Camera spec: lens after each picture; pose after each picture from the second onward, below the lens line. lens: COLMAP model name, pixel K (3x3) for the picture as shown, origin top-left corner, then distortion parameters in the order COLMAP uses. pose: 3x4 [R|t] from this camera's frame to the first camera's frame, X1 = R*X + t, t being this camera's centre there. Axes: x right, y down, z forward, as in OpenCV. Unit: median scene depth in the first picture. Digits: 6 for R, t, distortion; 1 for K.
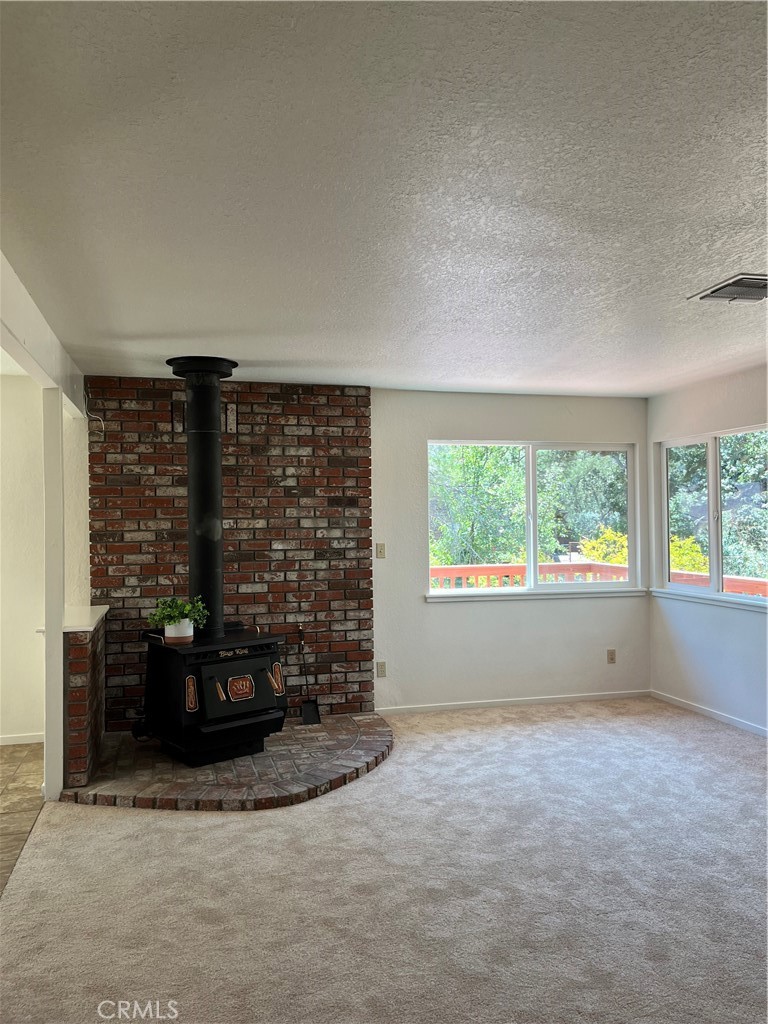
lens RADIAL K [[778.9, 0, 384.0], [0, 778.9, 512.0], [0, 0, 1]] dist [0.110798, -0.142550]
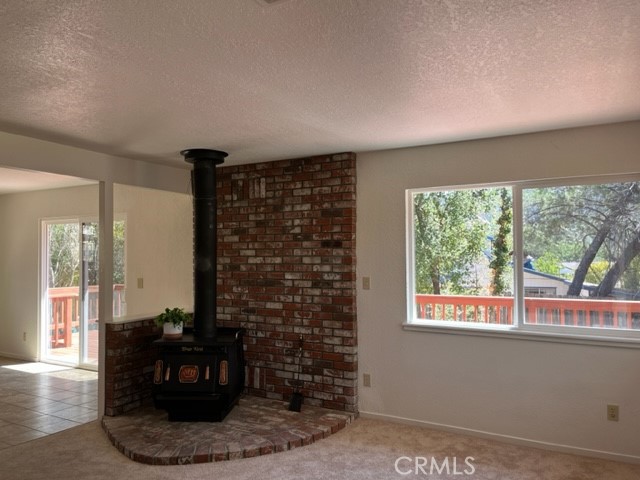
lens RADIAL K [[486.8, 0, 318.6], [0, 486.8, 248.1], [0, 0, 1]] dist [0.110798, -0.142550]
pose [[0.720551, -0.006806, -0.693369, 0.499172], [0.002513, 0.999971, -0.007205, -0.000529], [0.693398, 0.003449, 0.720547, 0.410137]]
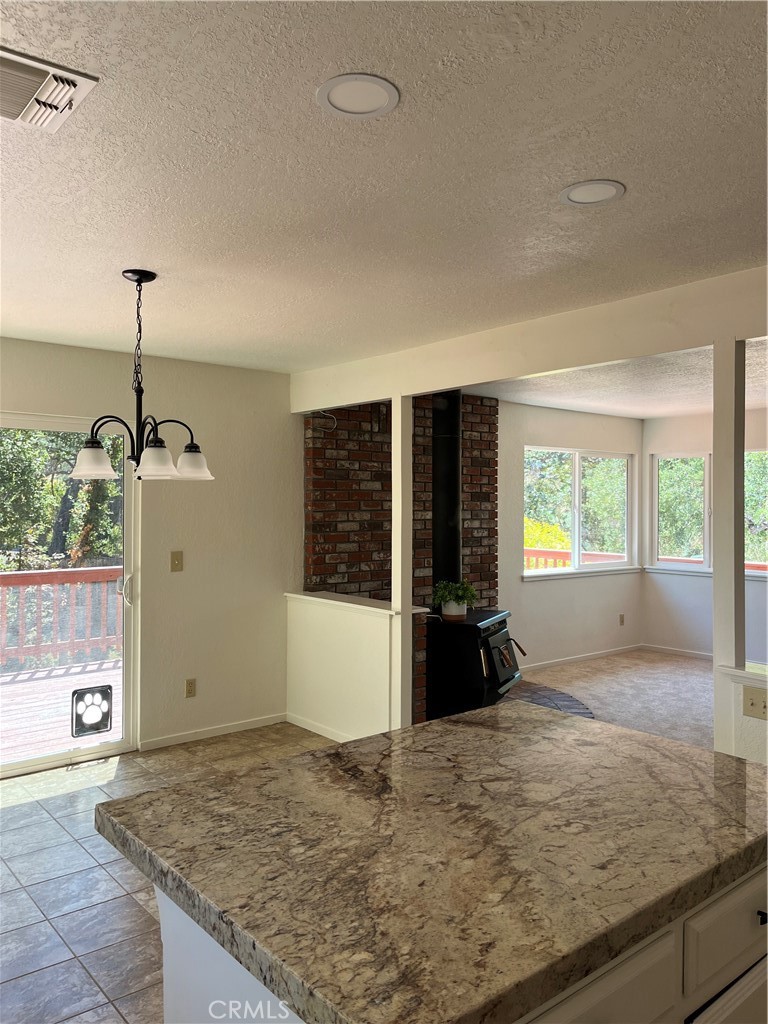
lens RADIAL K [[778.9, 0, 384.0], [0, 778.9, 512.0], [0, 0, 1]] dist [0.110798, -0.142550]
pose [[0.907220, 0.007497, 0.420590, -0.682486], [-0.014605, 0.999800, 0.013680, -0.004316], [-0.420403, -0.018553, 0.907148, 0.004998]]
